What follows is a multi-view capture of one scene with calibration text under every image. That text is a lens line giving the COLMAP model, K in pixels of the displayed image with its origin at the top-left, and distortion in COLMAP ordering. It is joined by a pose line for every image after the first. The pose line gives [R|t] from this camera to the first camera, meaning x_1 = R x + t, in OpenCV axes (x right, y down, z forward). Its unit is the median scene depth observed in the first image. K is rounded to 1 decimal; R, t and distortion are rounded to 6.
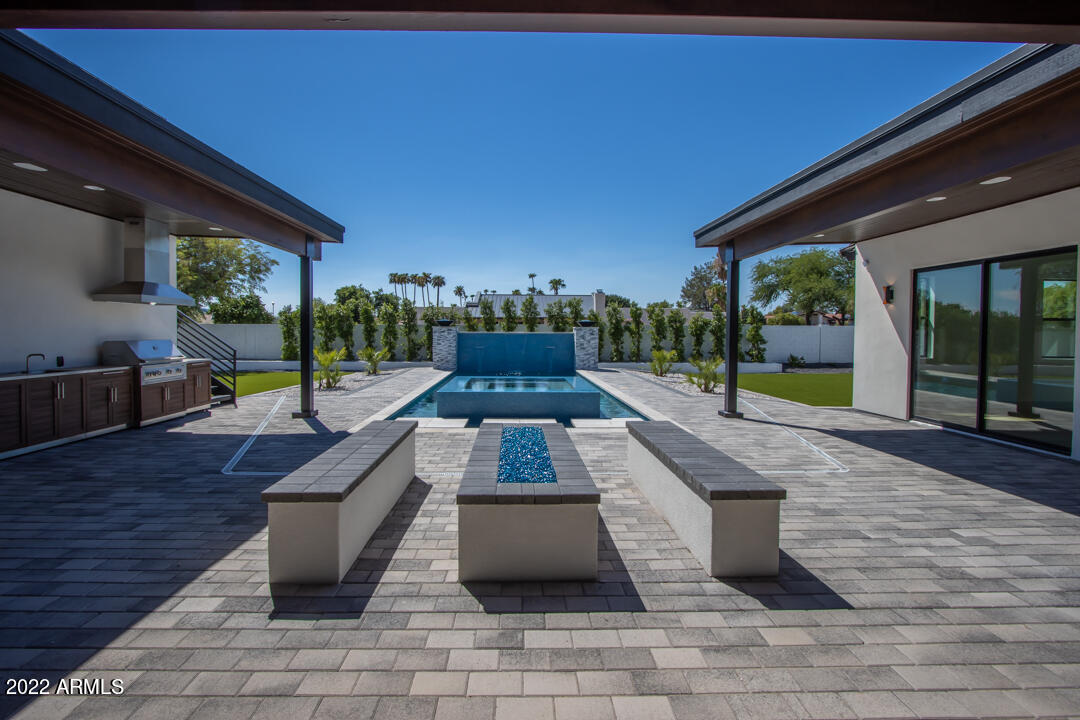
lens RADIAL K [[502.8, 0, 521.3], [0, 502.8, 336.4], [0, 0, 1]] dist [-0.013491, -0.000335]
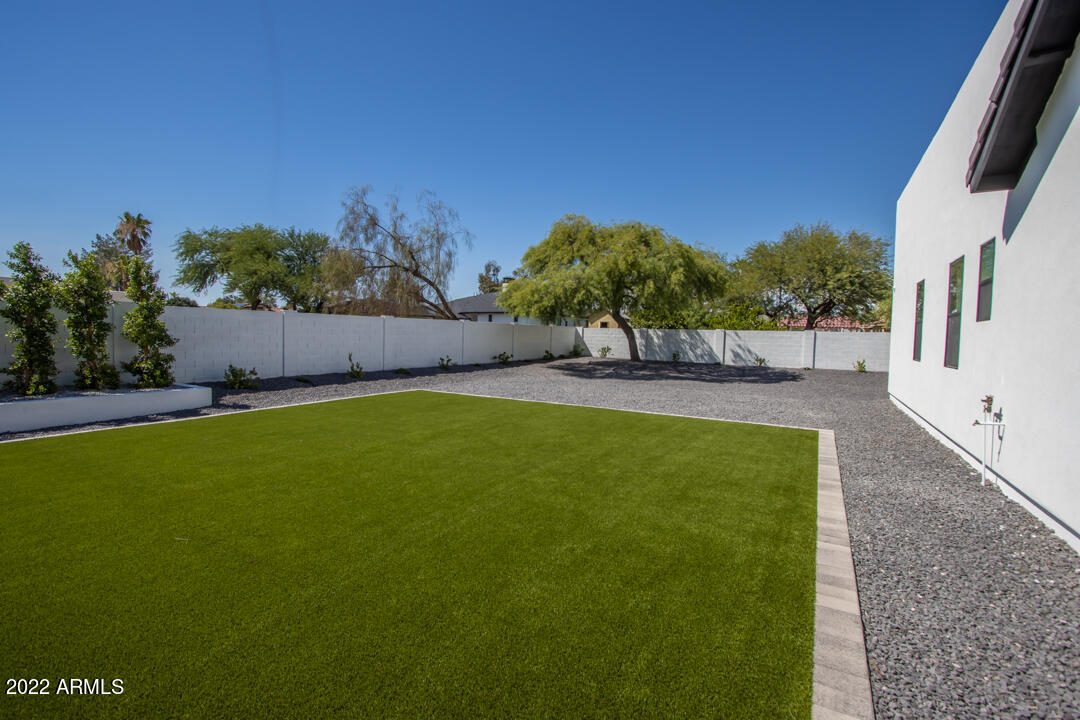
lens RADIAL K [[502.8, 0, 537.7], [0, 502.8, 355.6], [0, 0, 1]] dist [-0.013491, -0.000335]
pose [[0.505533, -0.034517, 0.862117, 0.261698], [-0.007489, 0.998986, 0.044388, 0.001452], [-0.862775, -0.028897, 0.504762, 0.481216]]
